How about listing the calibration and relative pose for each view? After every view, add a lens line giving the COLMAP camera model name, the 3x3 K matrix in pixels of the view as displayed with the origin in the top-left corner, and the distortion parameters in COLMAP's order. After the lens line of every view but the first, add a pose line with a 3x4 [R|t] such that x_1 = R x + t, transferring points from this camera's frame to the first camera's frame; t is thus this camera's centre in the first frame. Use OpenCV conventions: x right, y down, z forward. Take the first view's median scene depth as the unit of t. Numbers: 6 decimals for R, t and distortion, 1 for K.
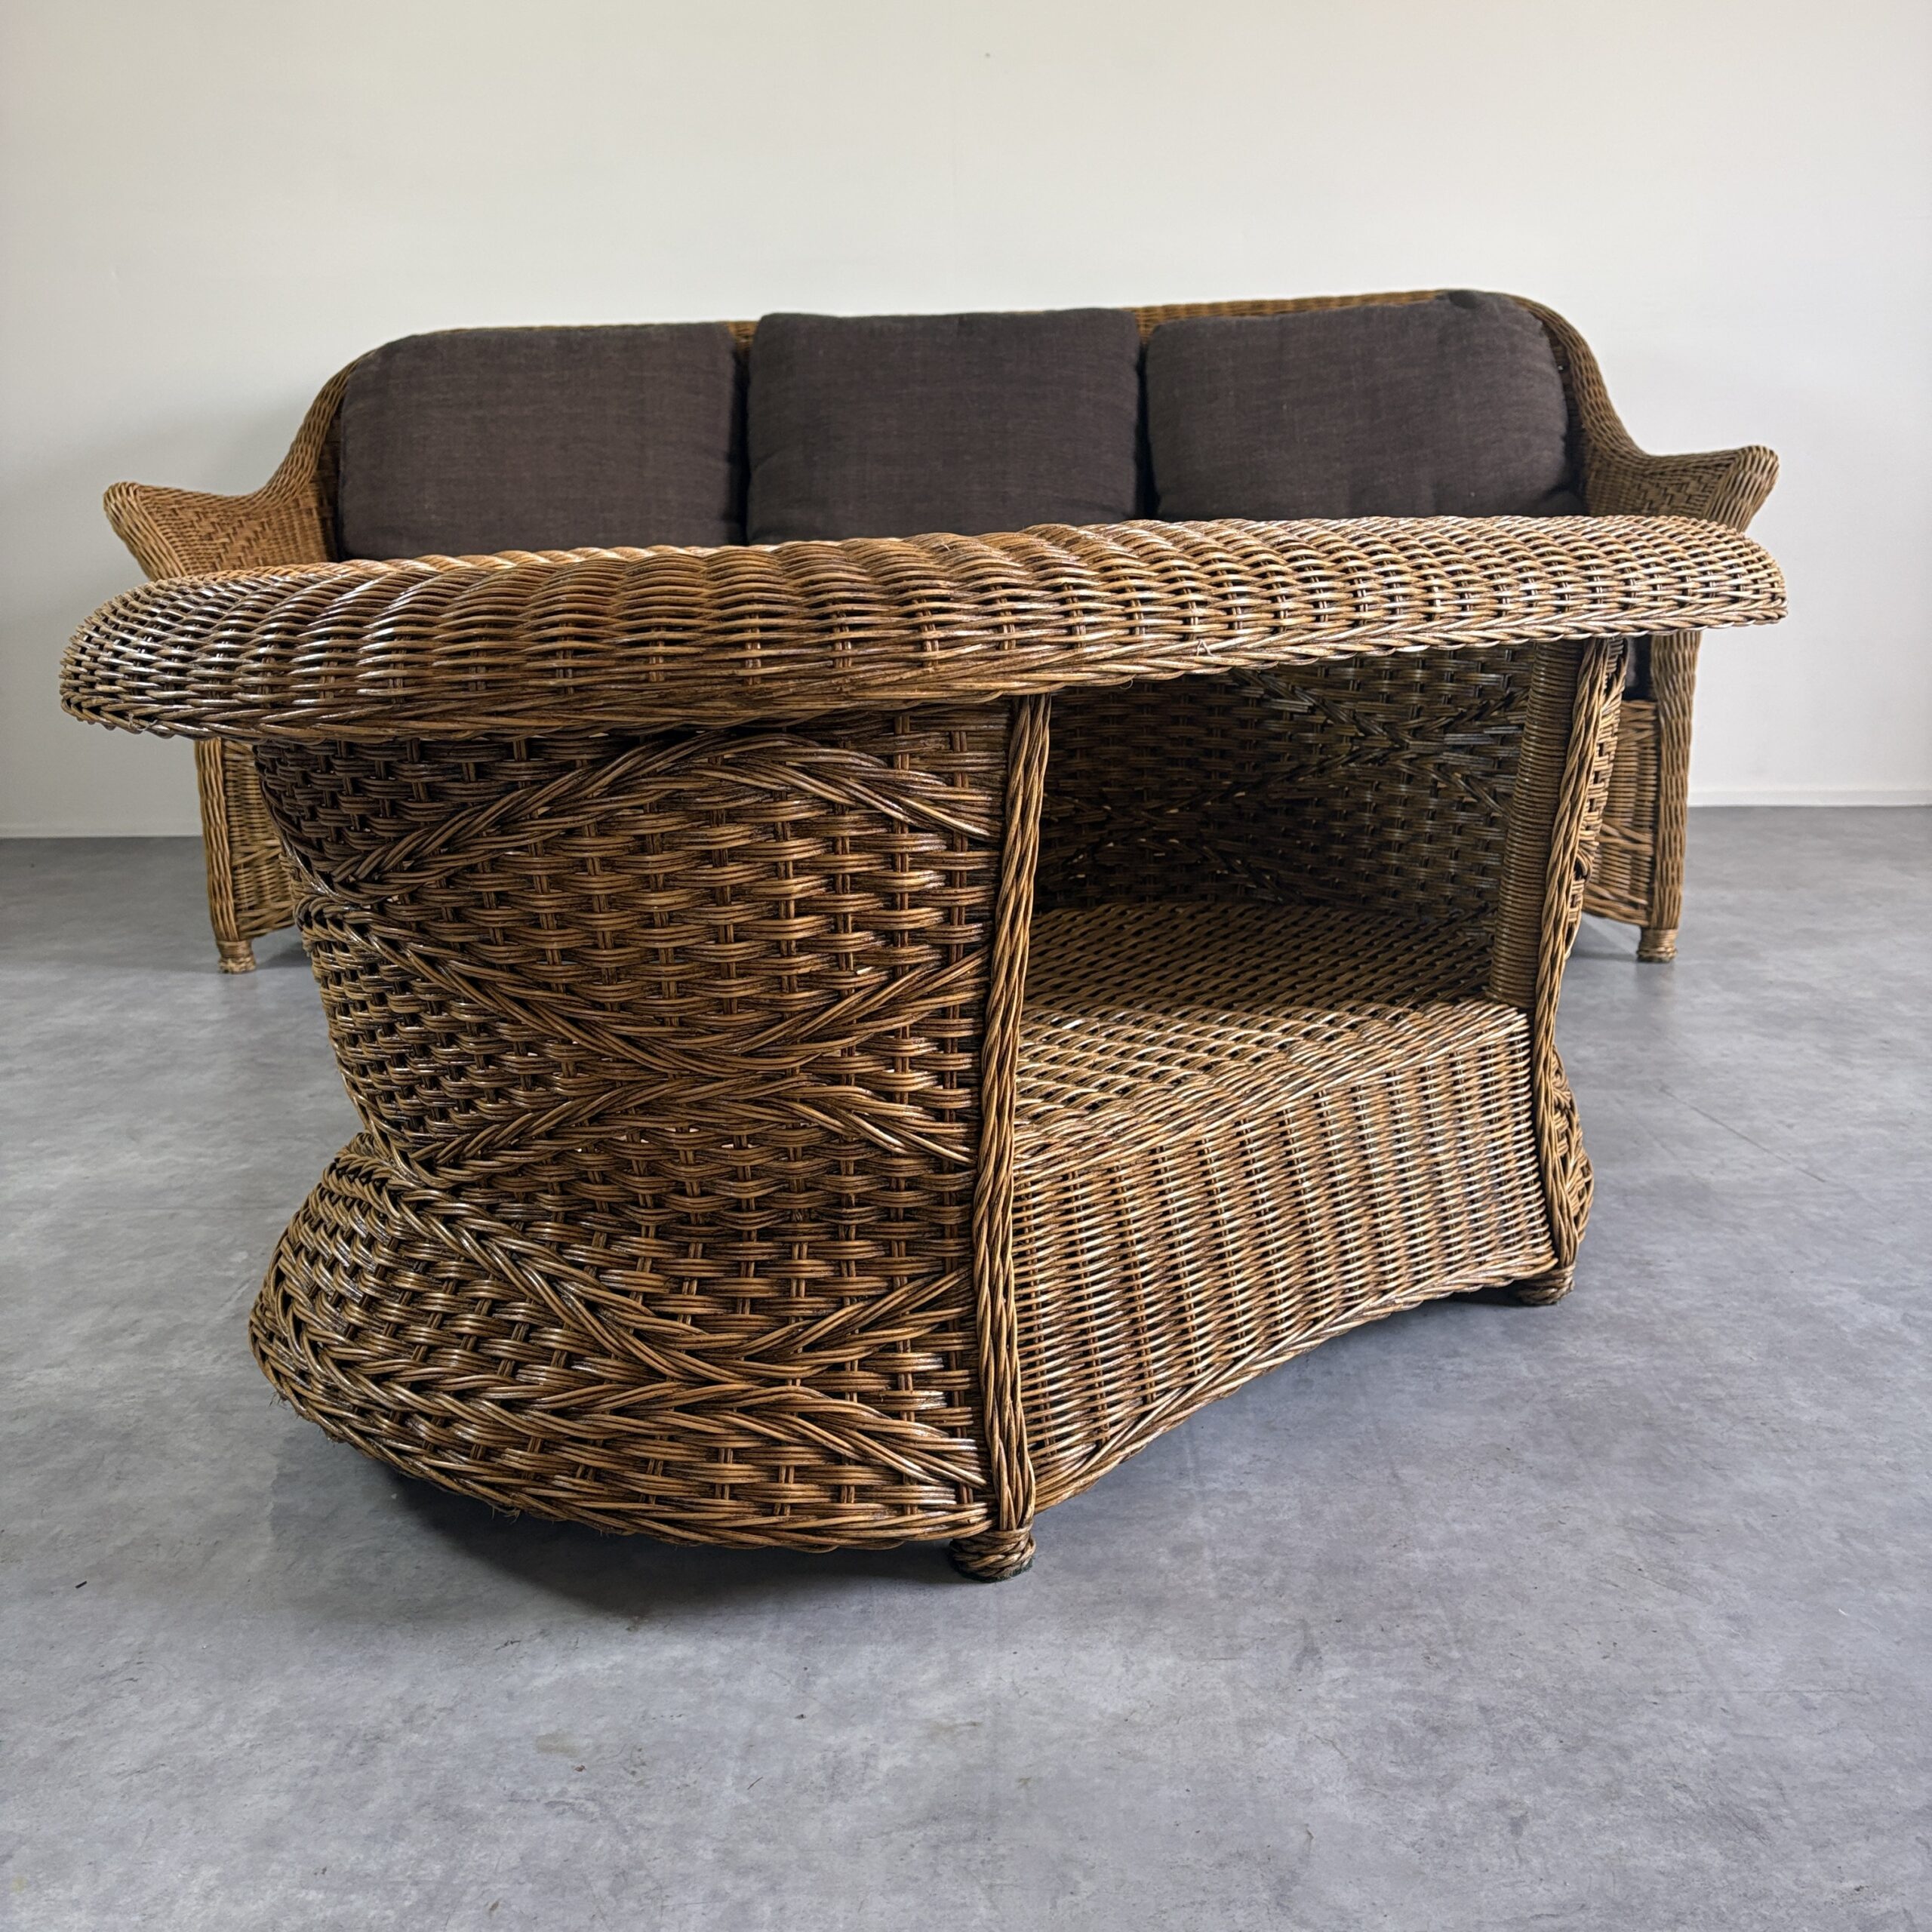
lens RADIAL K [[1966.7, 0, 964.9], [0, 1966.7, 975.8], [0, 0, 1]] dist [0.024745, 0.000000]
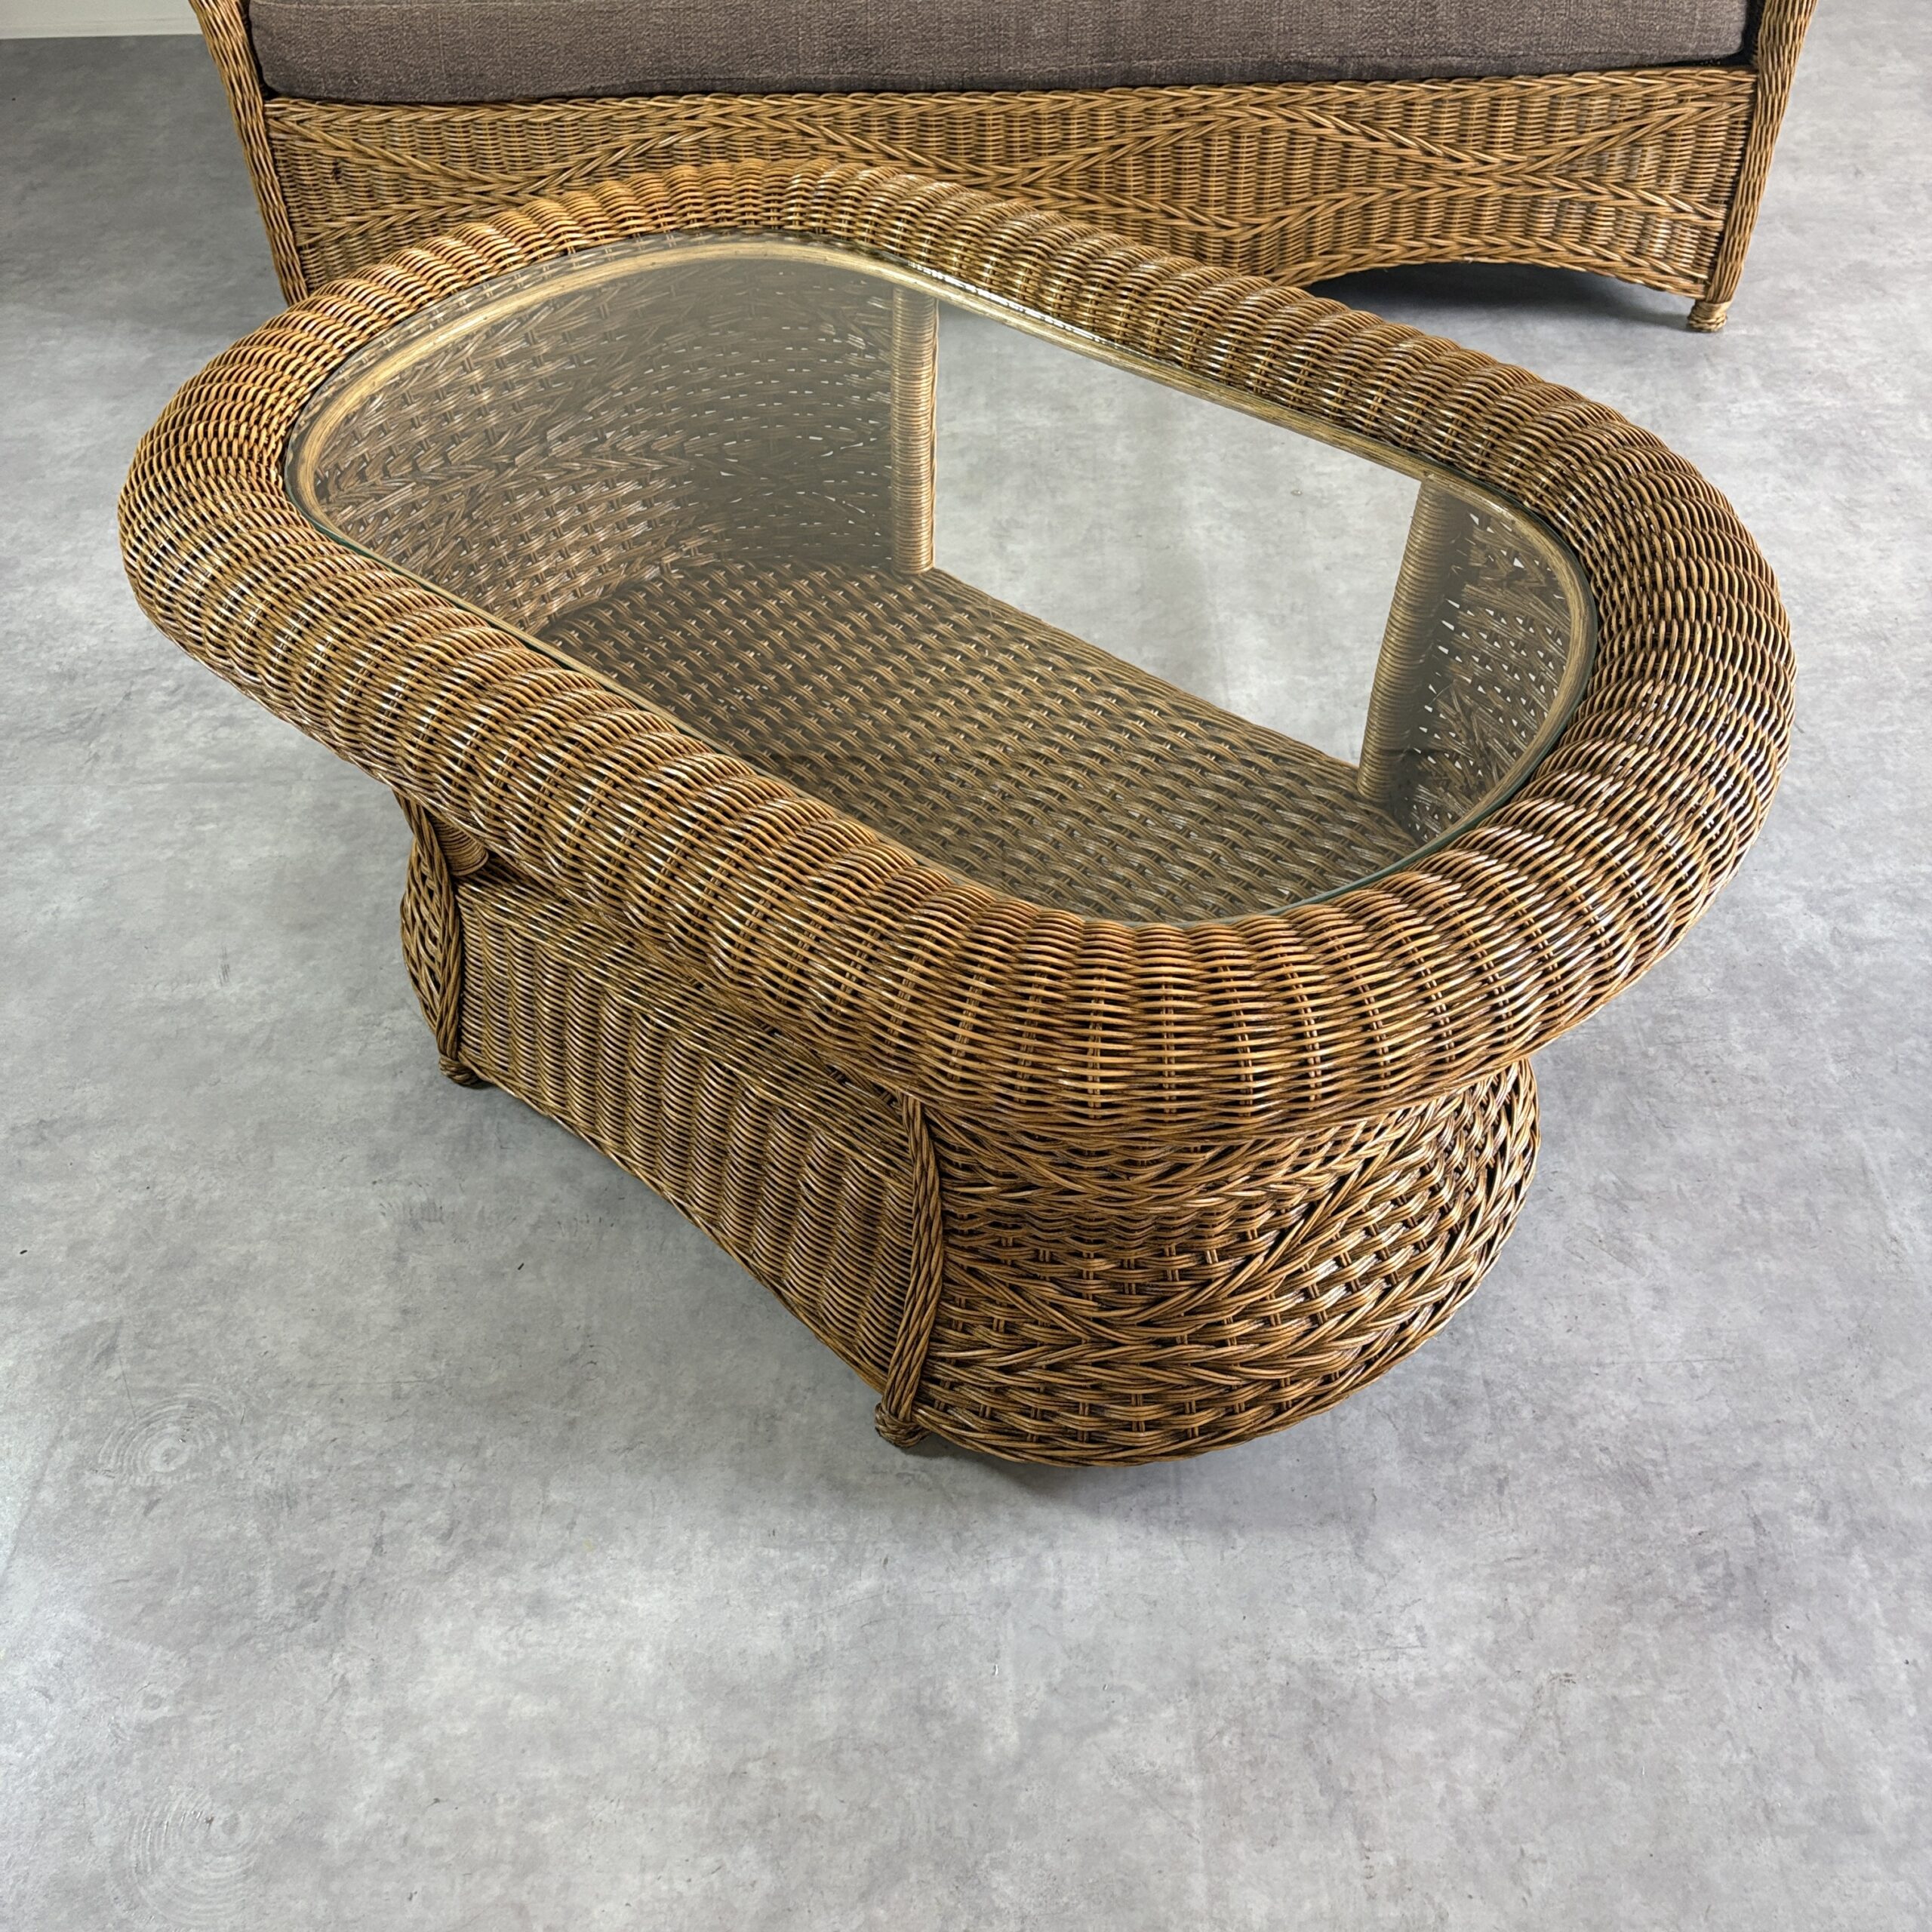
lens RADIAL K [[1966.7, 0, 978.5], [0, 1966.7, 982.1], [0, 0, 1]] dist [0.024745, 0.000000]
pose [[0.999434, -0.026636, 0.020540, -0.112643], [0.011343, 0.841787, 0.539690, -0.520151], [-0.031665, -0.539152, 0.841613, -0.084474]]
